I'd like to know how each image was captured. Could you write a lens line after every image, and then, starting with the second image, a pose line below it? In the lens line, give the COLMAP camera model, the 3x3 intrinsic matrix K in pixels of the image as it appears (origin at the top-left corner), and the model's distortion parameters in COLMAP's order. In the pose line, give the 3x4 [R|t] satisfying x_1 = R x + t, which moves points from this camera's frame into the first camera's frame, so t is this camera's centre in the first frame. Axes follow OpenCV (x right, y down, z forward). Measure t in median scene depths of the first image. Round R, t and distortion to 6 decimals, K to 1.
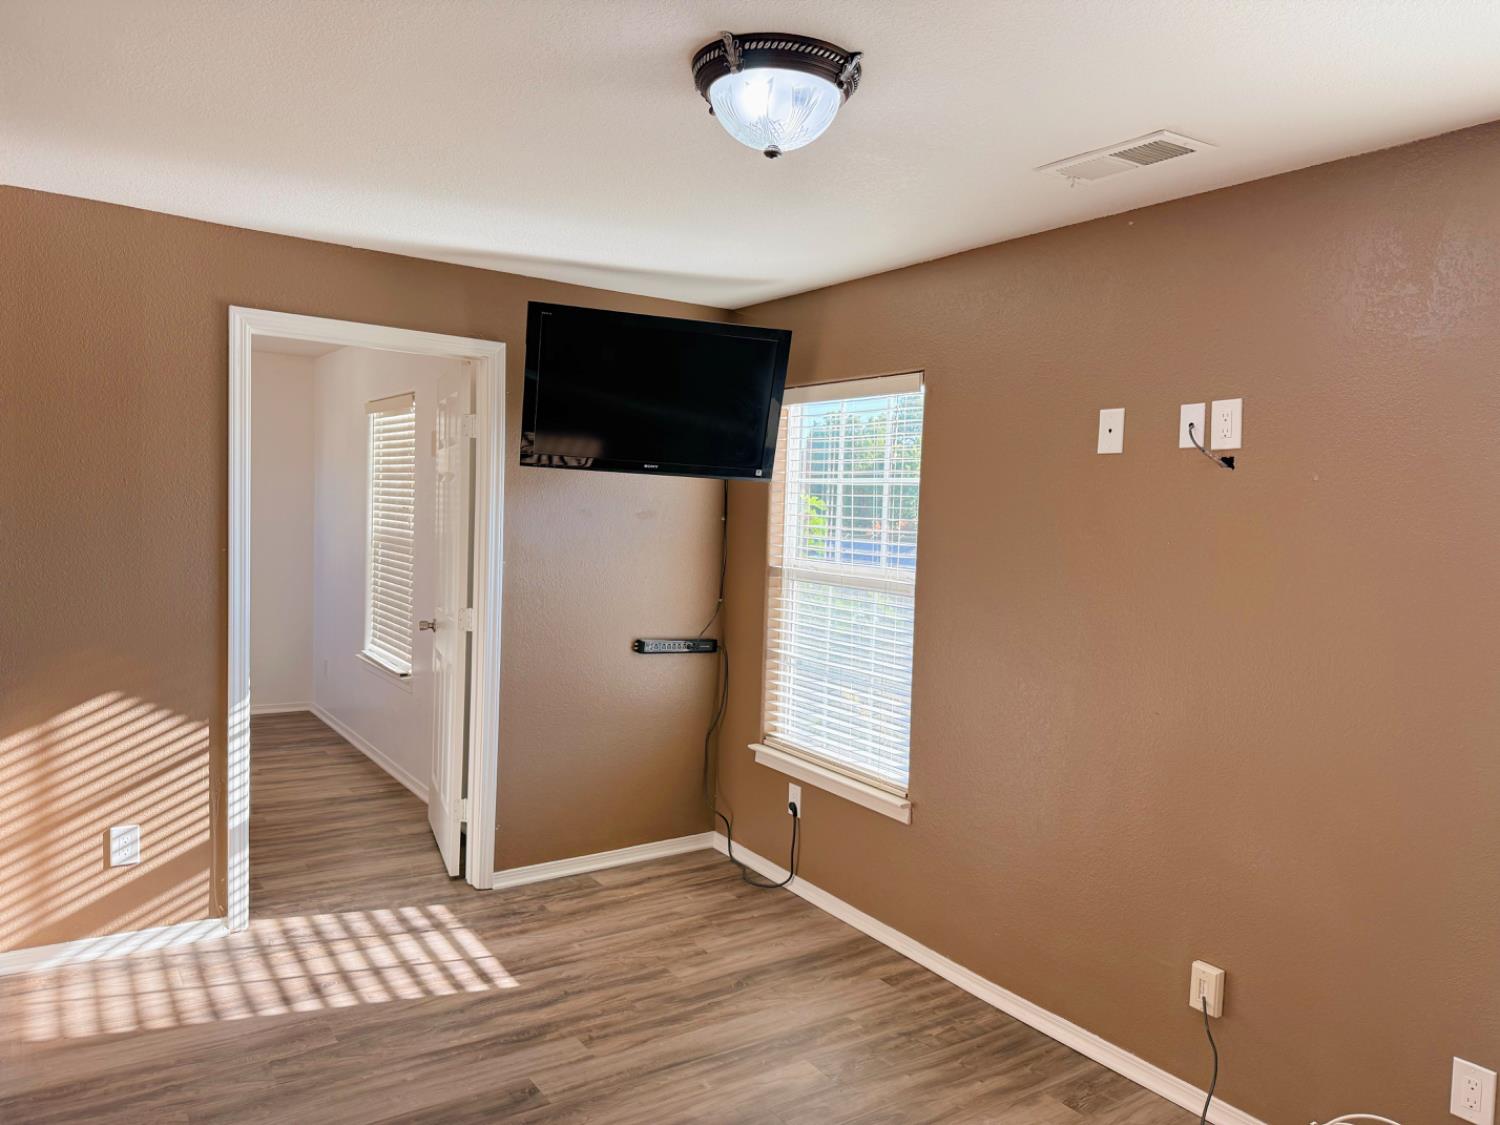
lens RADIAL K [[1048.2, 0, 750.2], [0, 1048.2, 563.1], [0, 0, 1]] dist [0.048209, -0.056927]
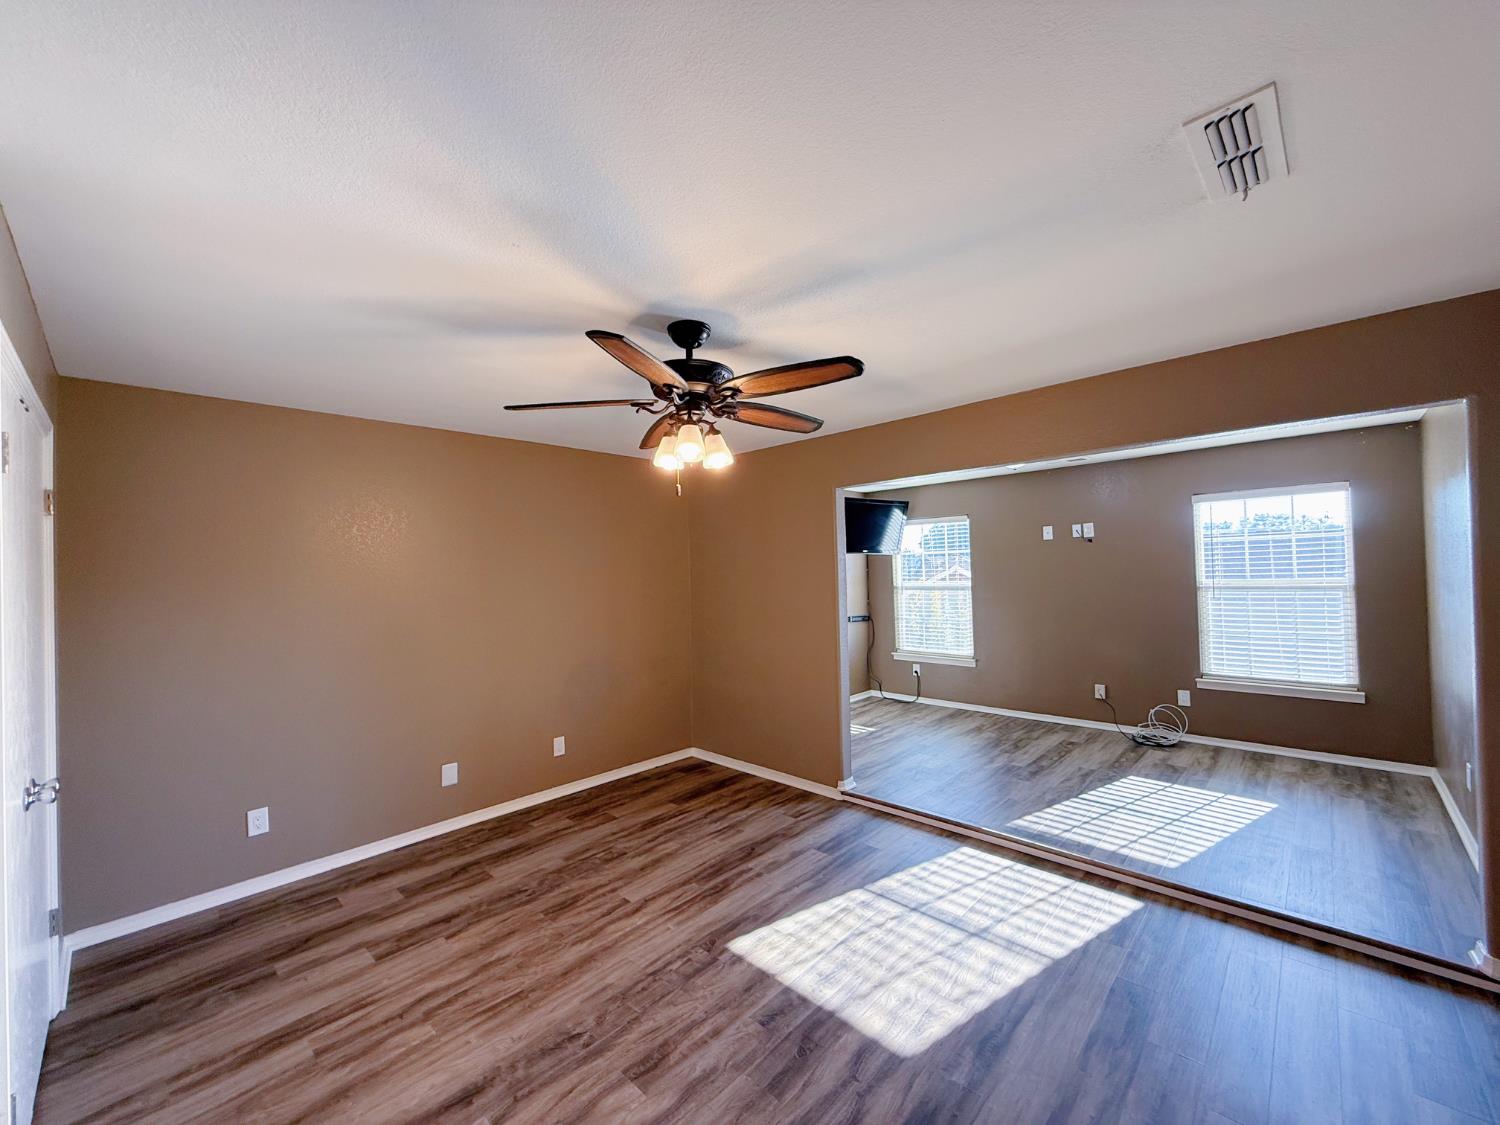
lens RADIAL K [[596.2, 0, 748.7], [0, 596.2, 562.0], [0, 0, 1]] dist [0.000749, -0.001088]
pose [[0.979322, -0.059428, 0.193382, -0.672974], [0.073000, 0.995288, -0.063824, 0.012502], [-0.188678, 0.076621, 0.979045, -0.467096]]
